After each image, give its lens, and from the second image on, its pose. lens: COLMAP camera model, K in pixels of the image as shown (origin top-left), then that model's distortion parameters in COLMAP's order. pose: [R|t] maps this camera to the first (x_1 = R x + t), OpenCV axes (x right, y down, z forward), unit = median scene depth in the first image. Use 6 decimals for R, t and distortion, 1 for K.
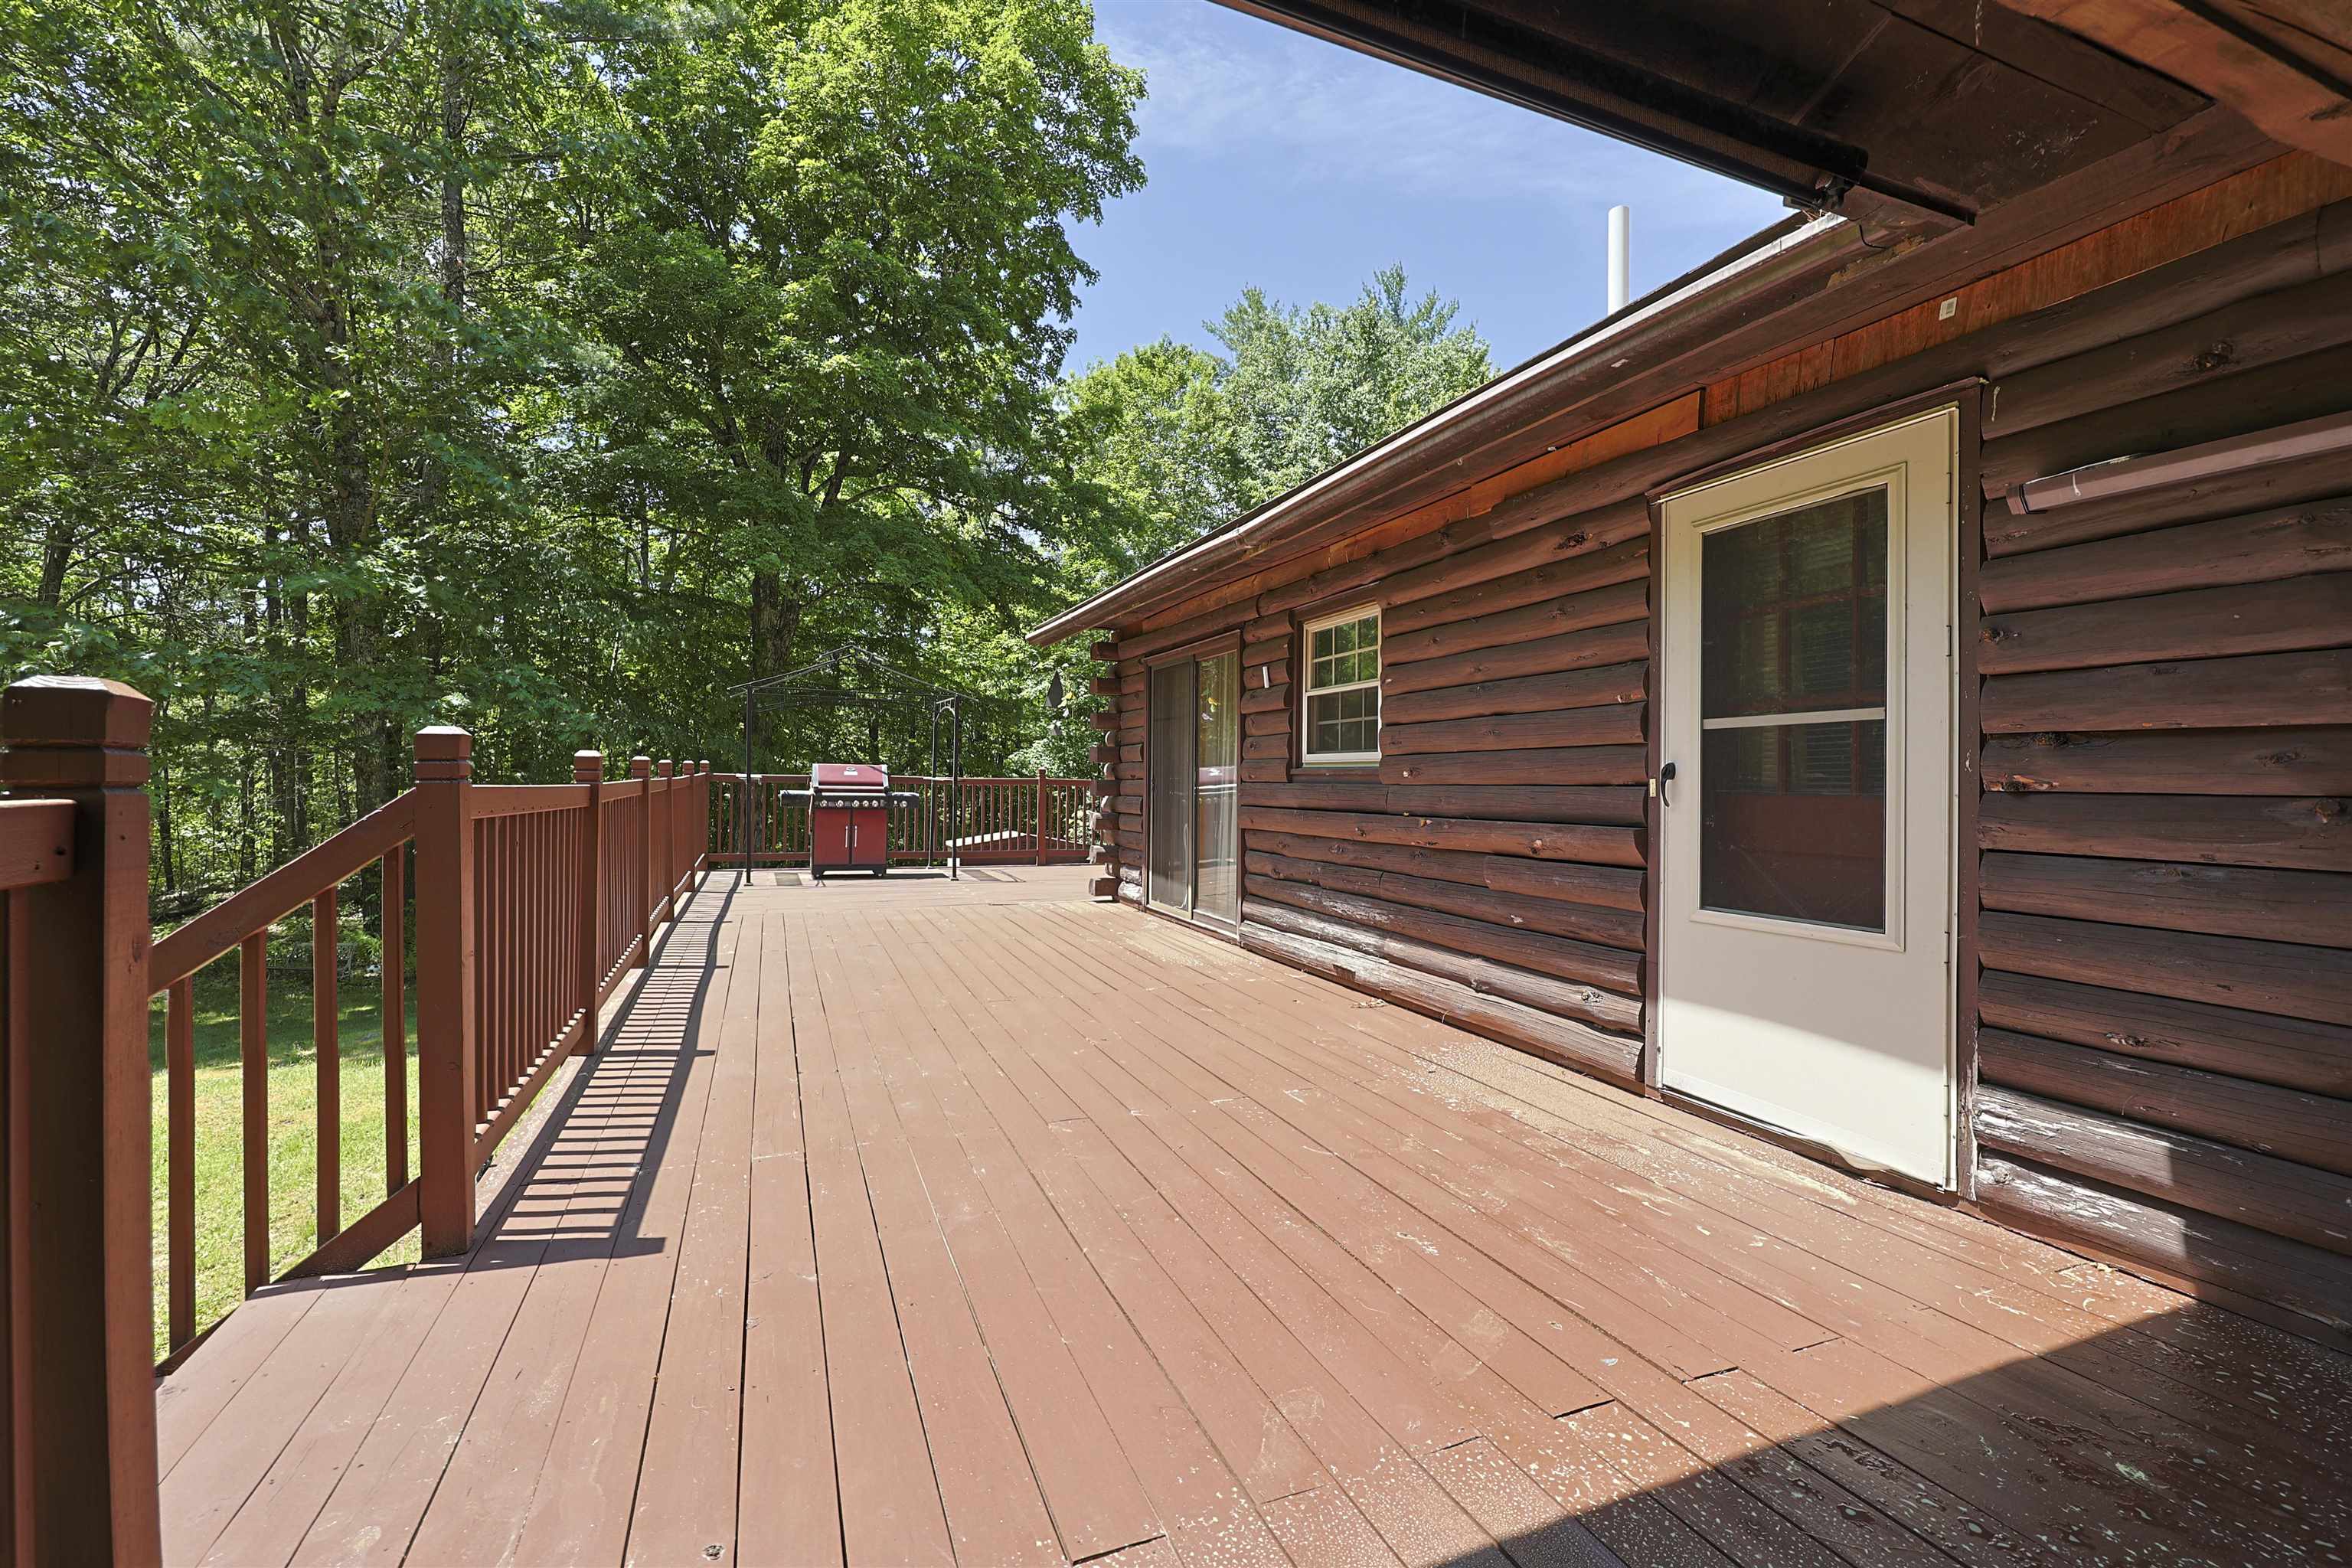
lens RADIAL K [[1064.6, 0, 1185.1], [0, 1064.6, 784.5], [0, 0, 1]] dist [0.016220, 0.000121]
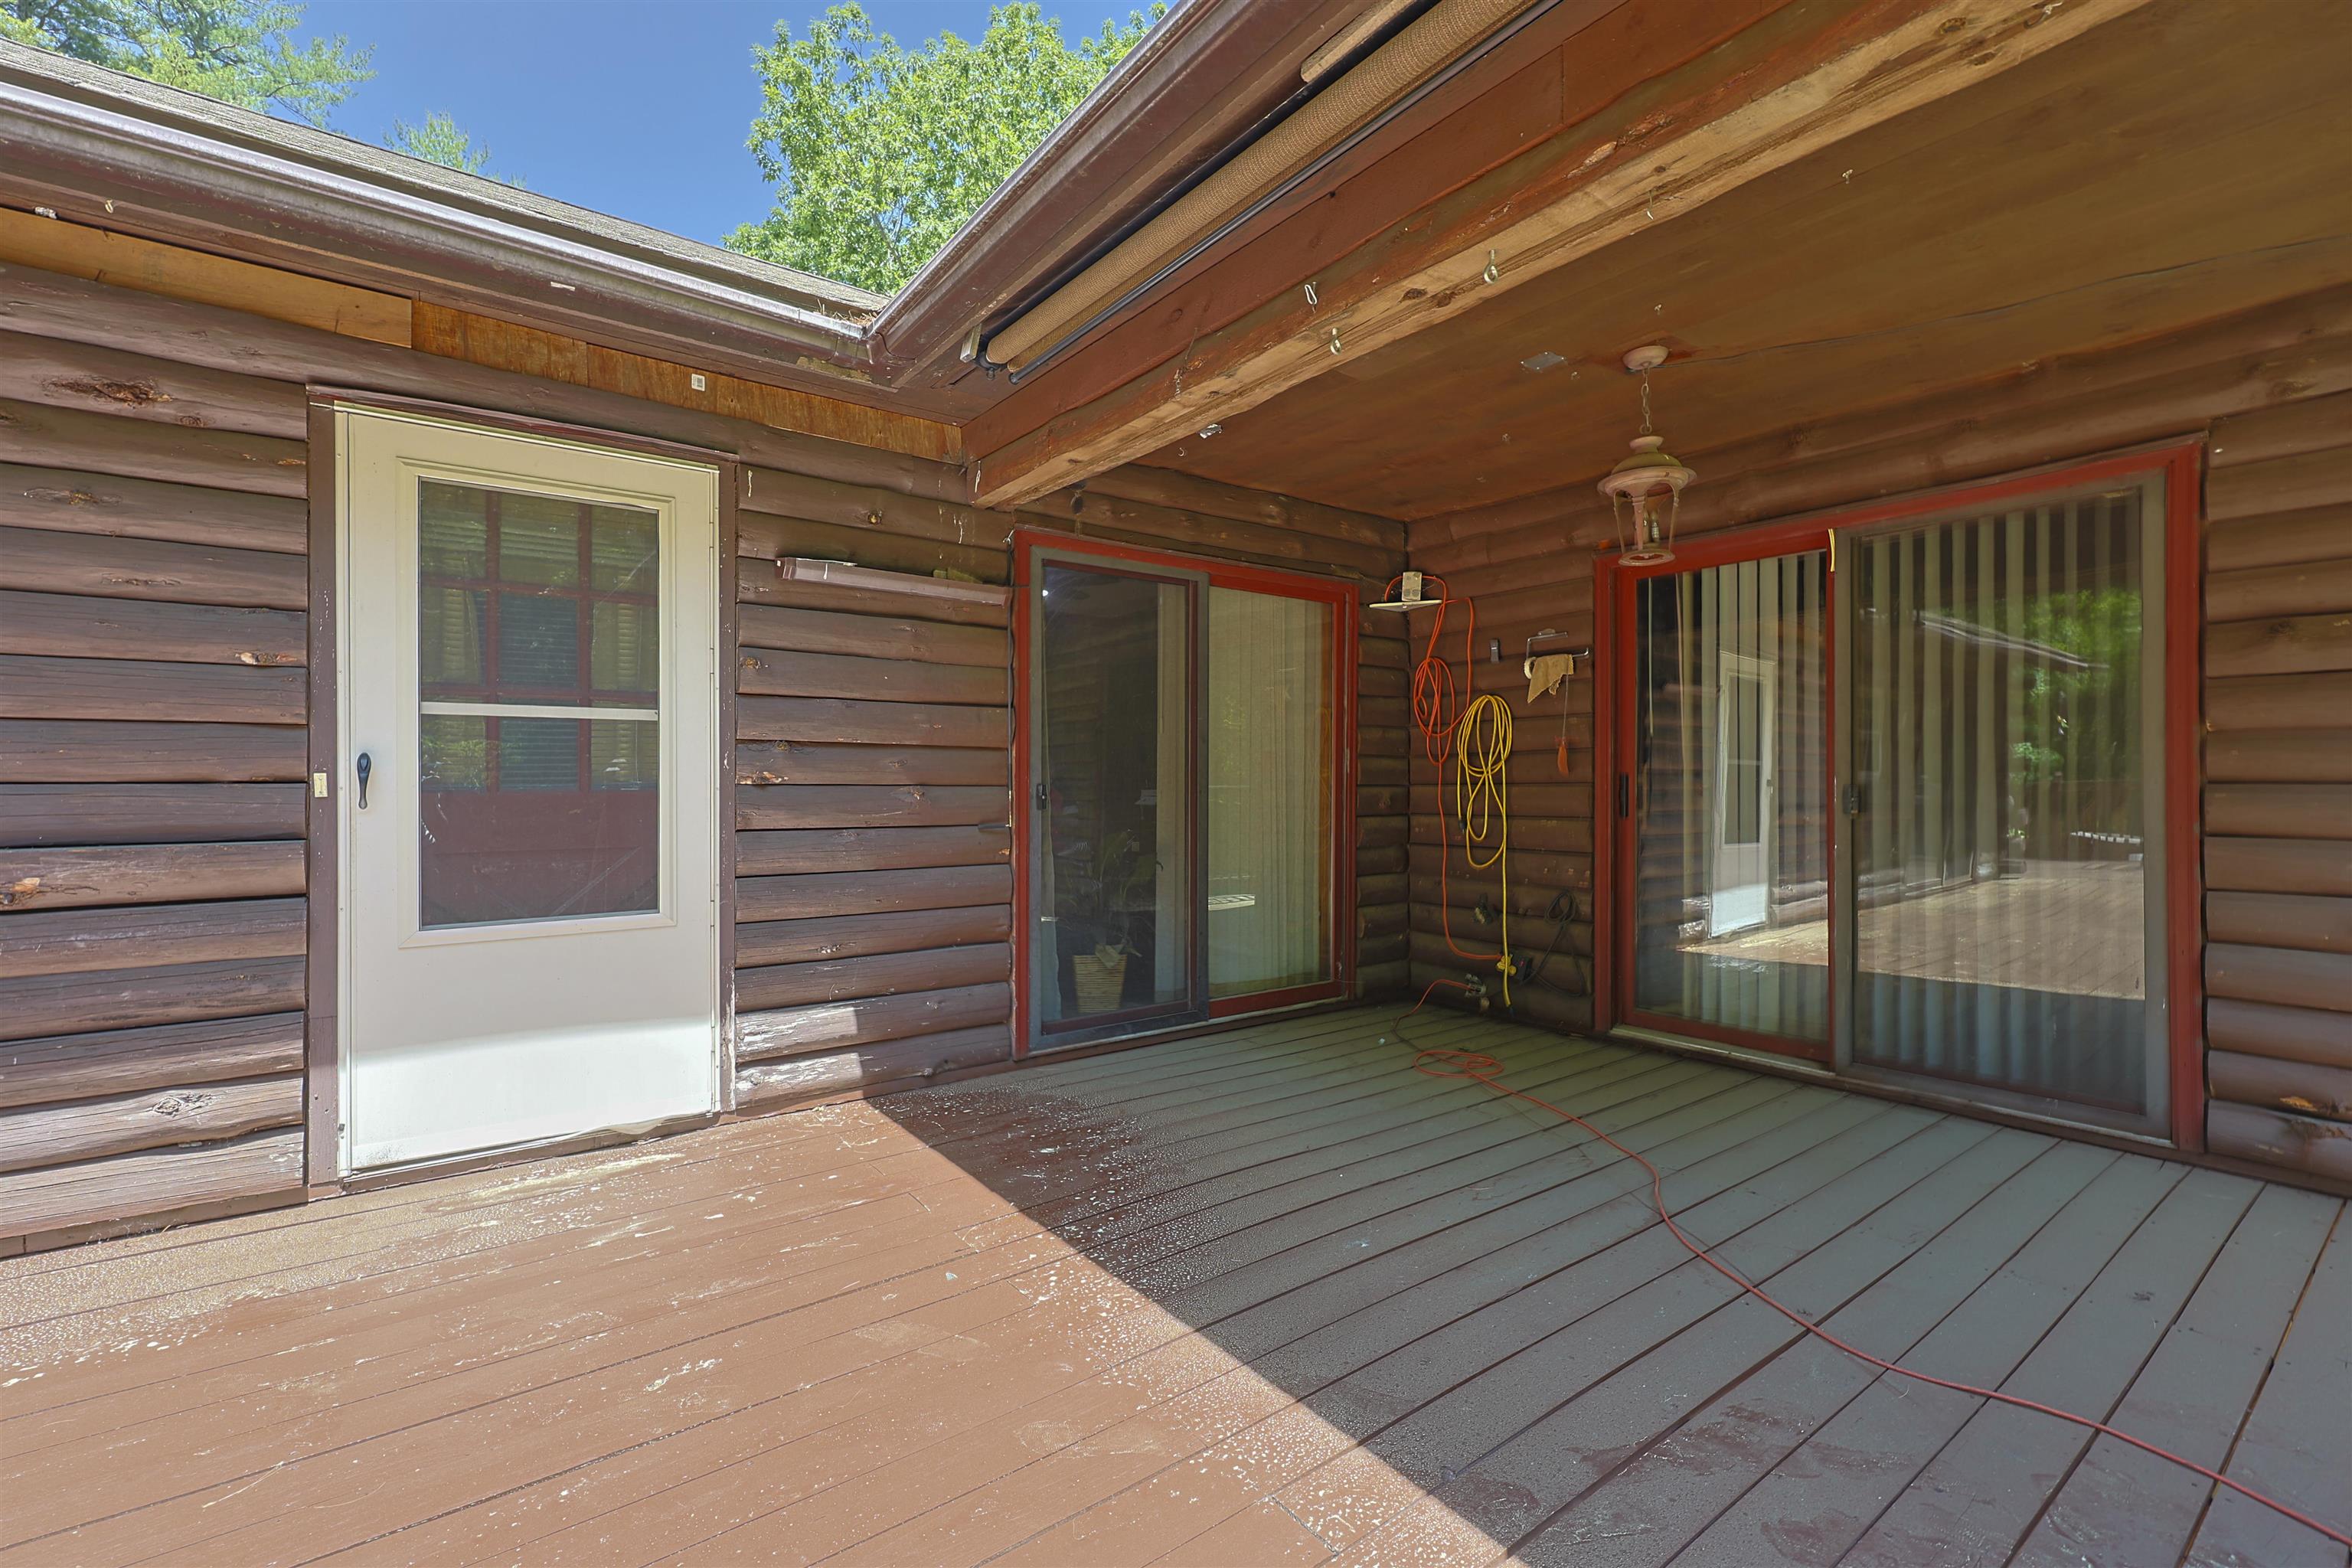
lens RADIAL K [[1064.6, 0, 1185.1], [0, 1064.6, 784.5], [0, 0, 1]] dist [0.016220, 0.000121]
pose [[-0.287237, -0.008198, 0.957824, -0.549925], [0.002198, 0.999955, 0.009217, -0.003463], [-0.957857, 0.004752, -0.287206, 0.763978]]
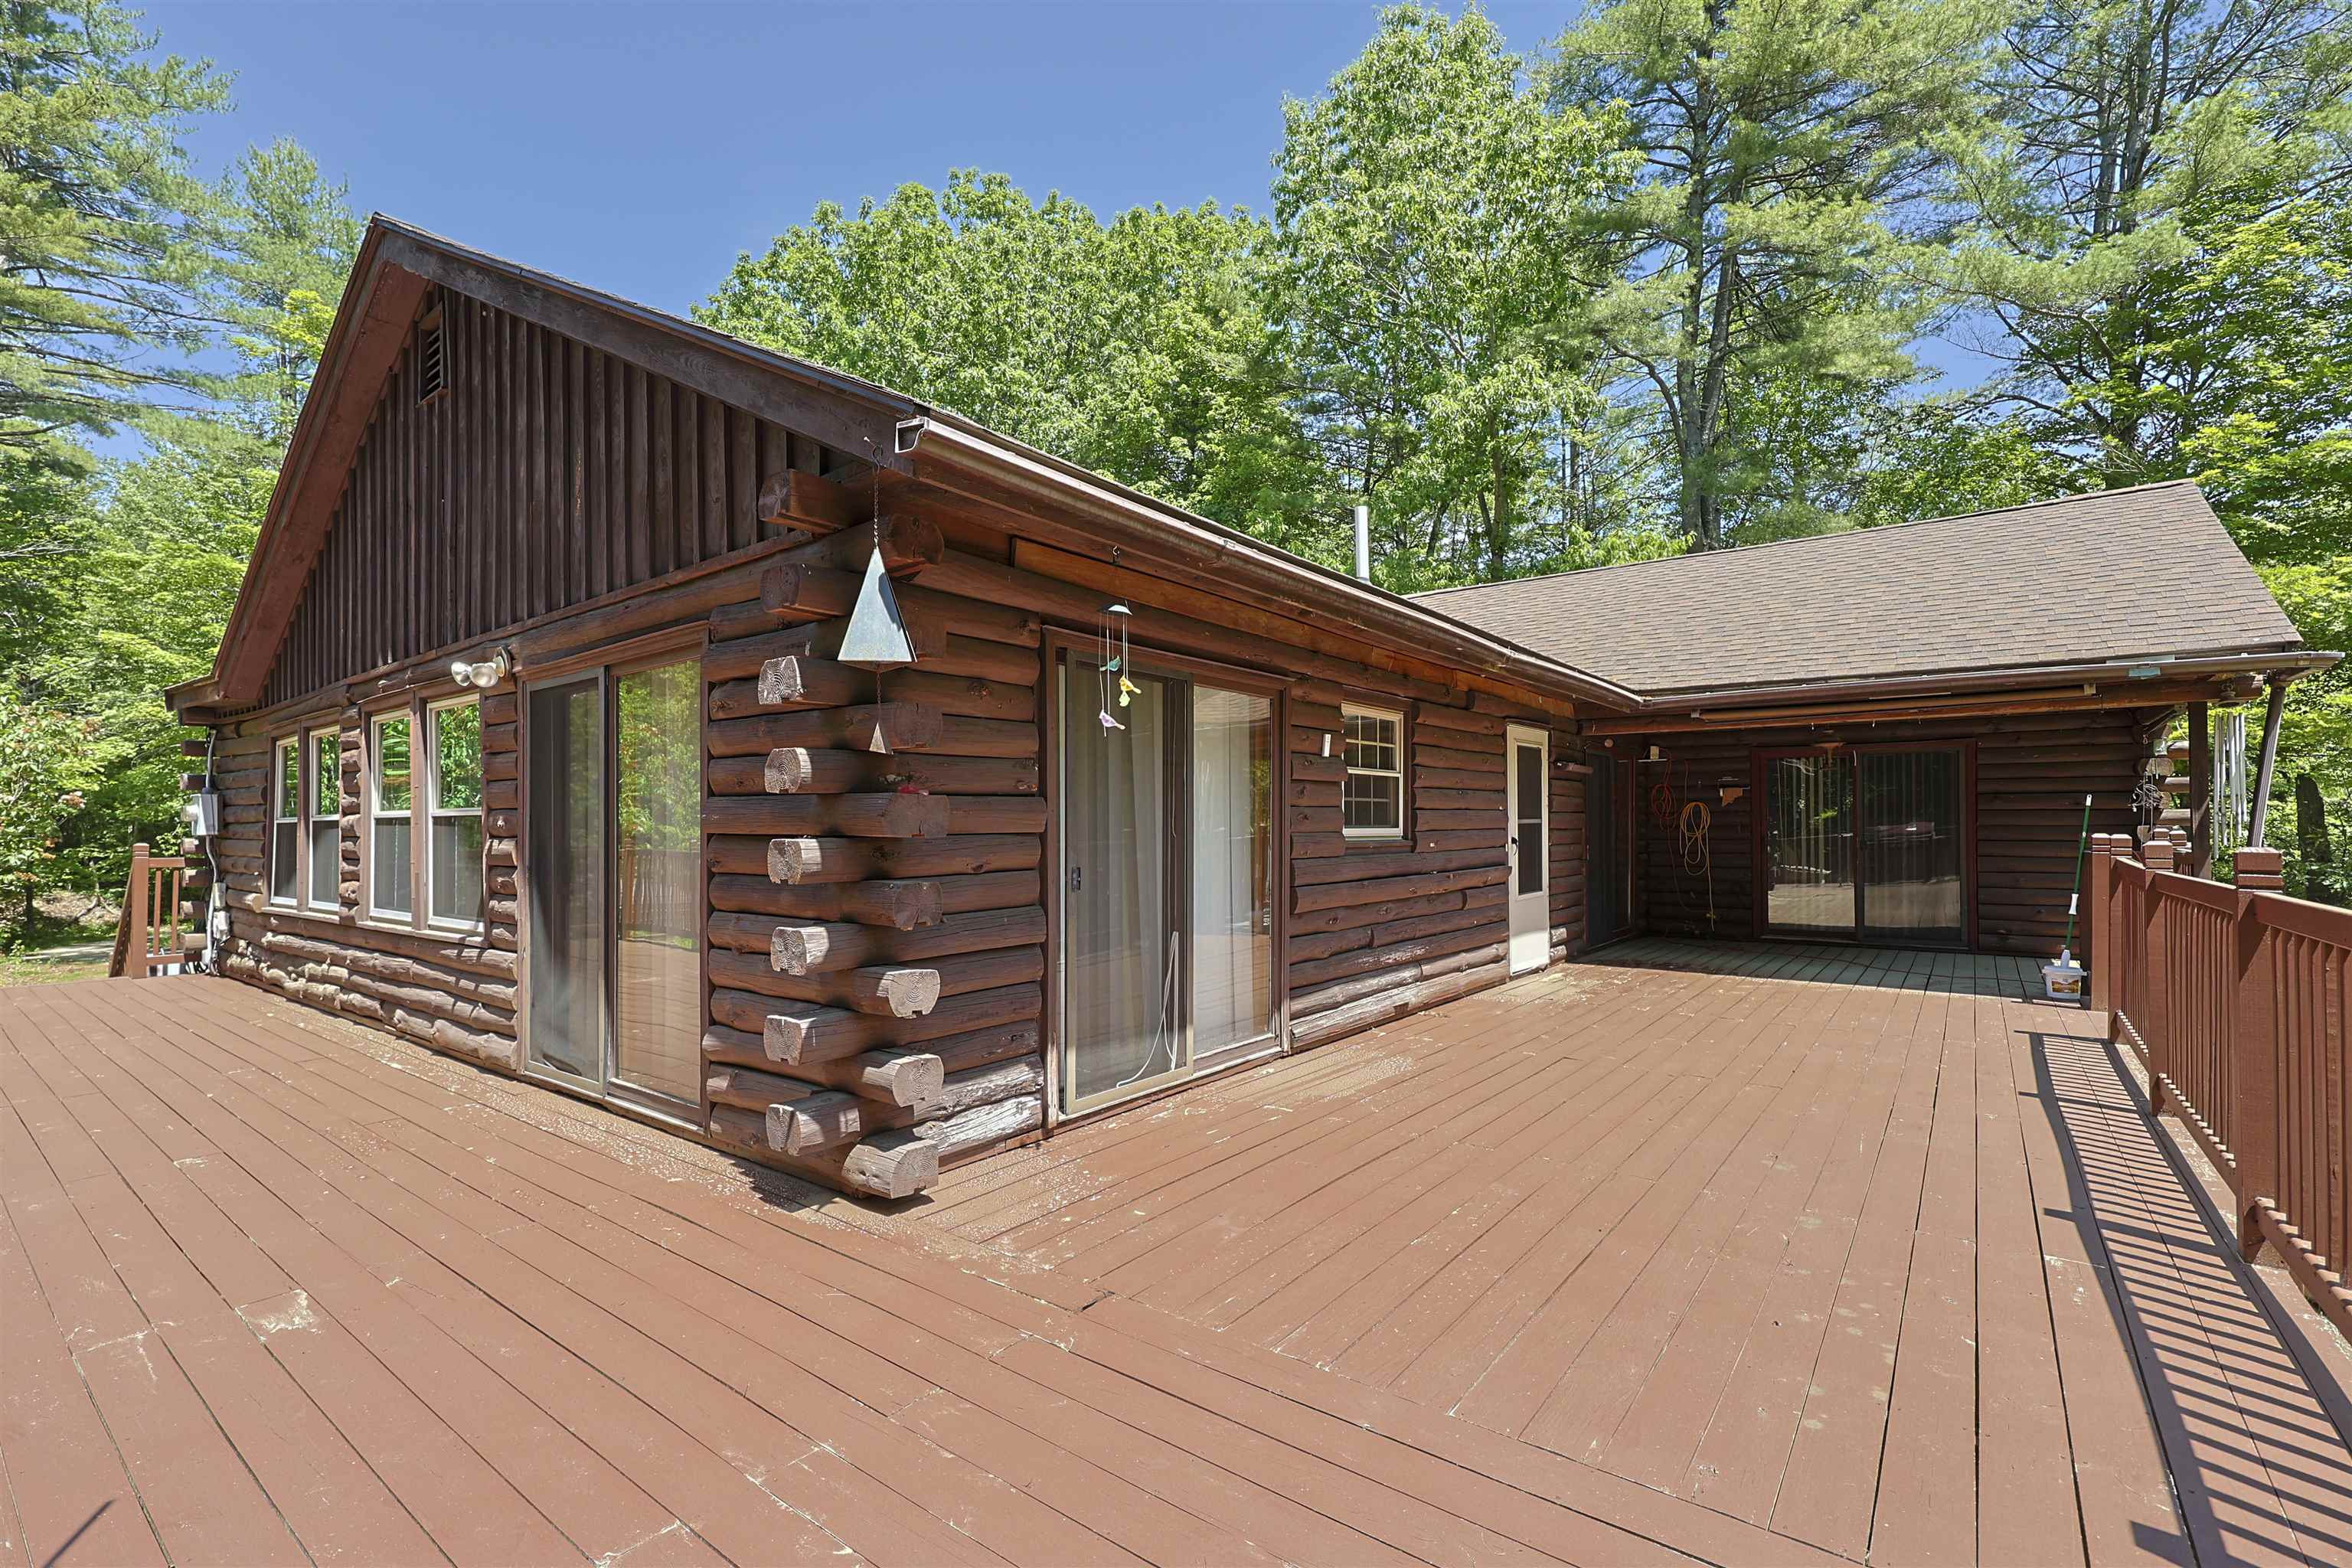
lens RADIAL K [[1038.9, 0, 1169.6], [0, 1038.9, 814.8], [0, 0, 1]] dist [0.001808, 0.000180]
pose [[-0.513024, 0.003014, 0.858369, -1.336895], [0.005332, 0.999986, -0.000324, -0.084038], [-0.858358, 0.004411, -0.513032, 3.328020]]
